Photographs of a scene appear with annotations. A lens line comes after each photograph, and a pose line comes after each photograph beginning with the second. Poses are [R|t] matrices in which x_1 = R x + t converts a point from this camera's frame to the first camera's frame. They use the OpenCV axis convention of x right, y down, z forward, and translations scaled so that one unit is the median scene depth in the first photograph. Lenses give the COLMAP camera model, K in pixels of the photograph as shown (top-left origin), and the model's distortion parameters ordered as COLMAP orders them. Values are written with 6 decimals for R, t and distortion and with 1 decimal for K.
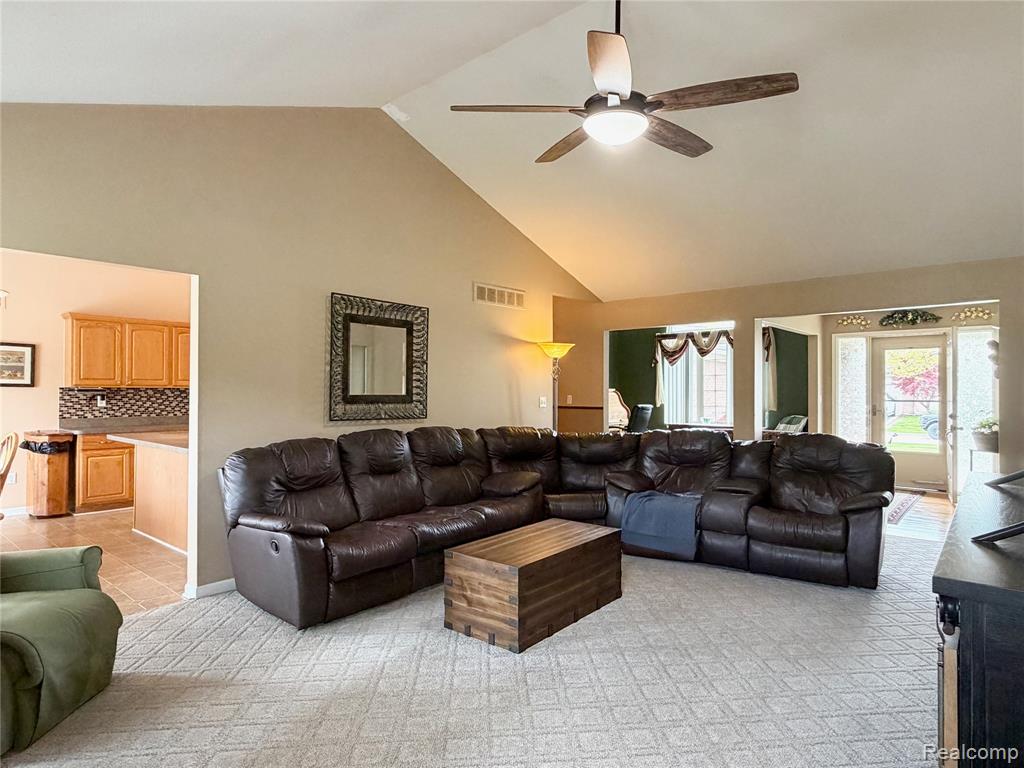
lens RADIAL K [[589.6, 0, 512.0], [0, 589.6, 384.0], [0, 0, 1]] dist [0.001362, 0.000439]
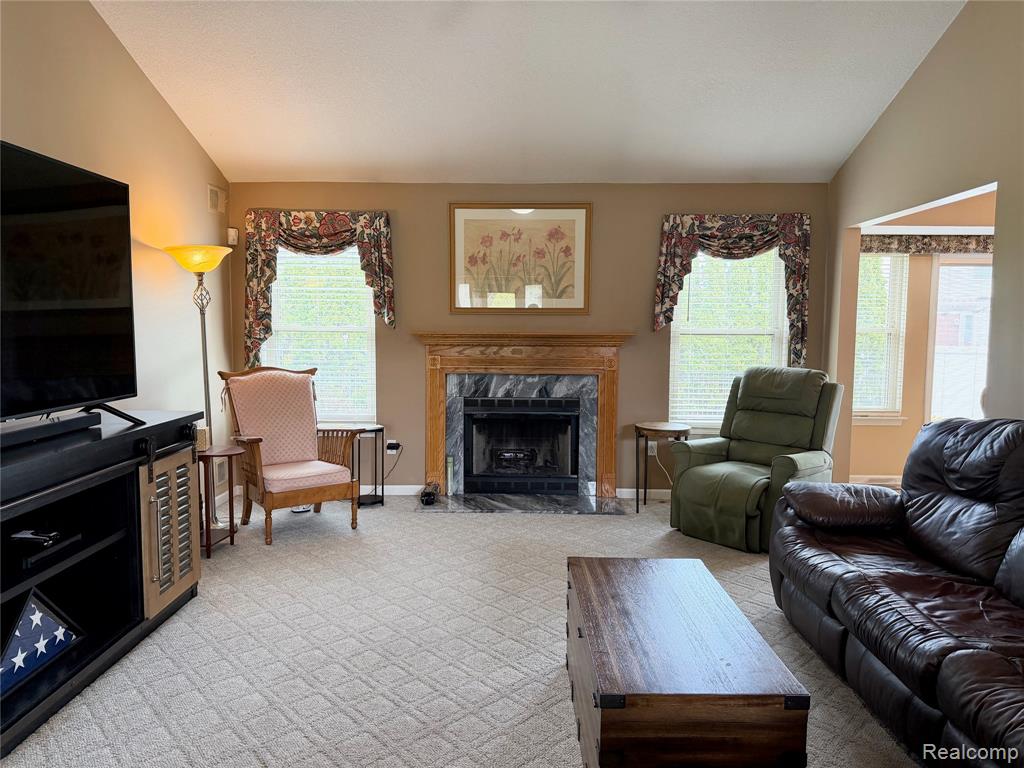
lens RADIAL K [[716.9, 0, 512.0], [0, 716.9, 384.0], [0, 0, 1]] dist [0.138971, -0.206176]
pose [[-0.773718, 0.045689, -0.631881, 0.430877], [-0.003546, 0.997068, 0.076436, 0.003034], [0.633521, 0.061380, -0.771287, 1.075884]]
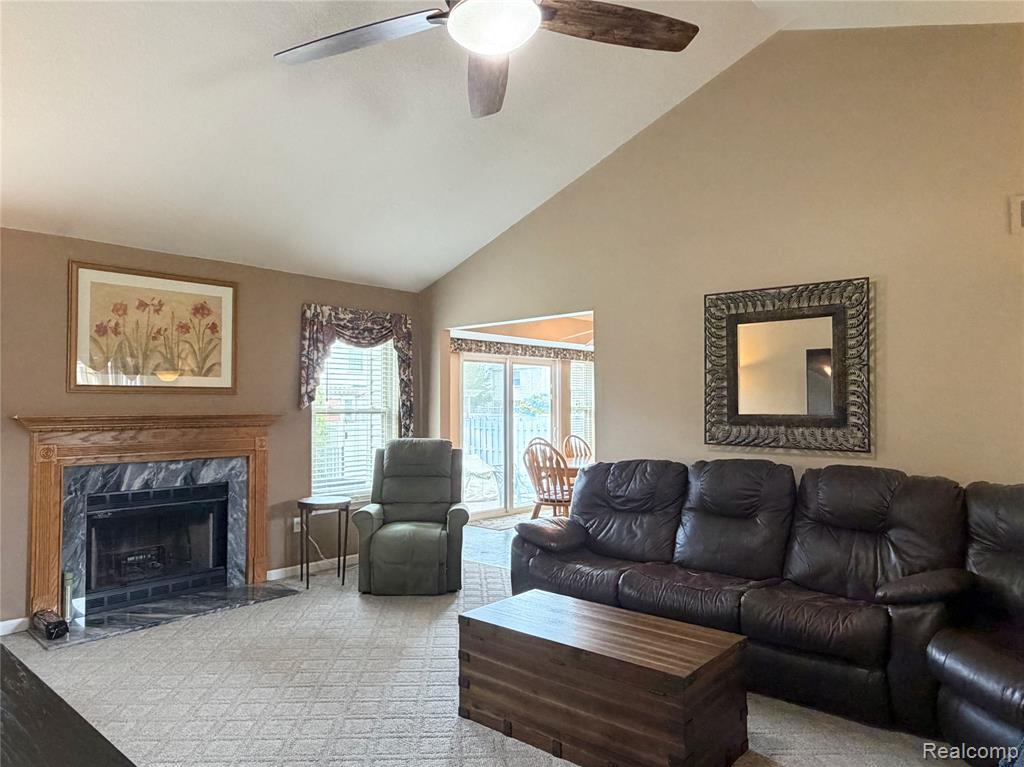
lens RADIAL K [[674.4, 0, 512.0], [0, 674.4, 383.5], [0, 0, 1]] dist [0.007649, -0.000472]
pose [[-0.025605, -0.036061, -0.999022, 0.645632], [0.011524, 0.999272, -0.036365, 0.006415], [0.999606, -0.012444, -0.025171, 0.703359]]
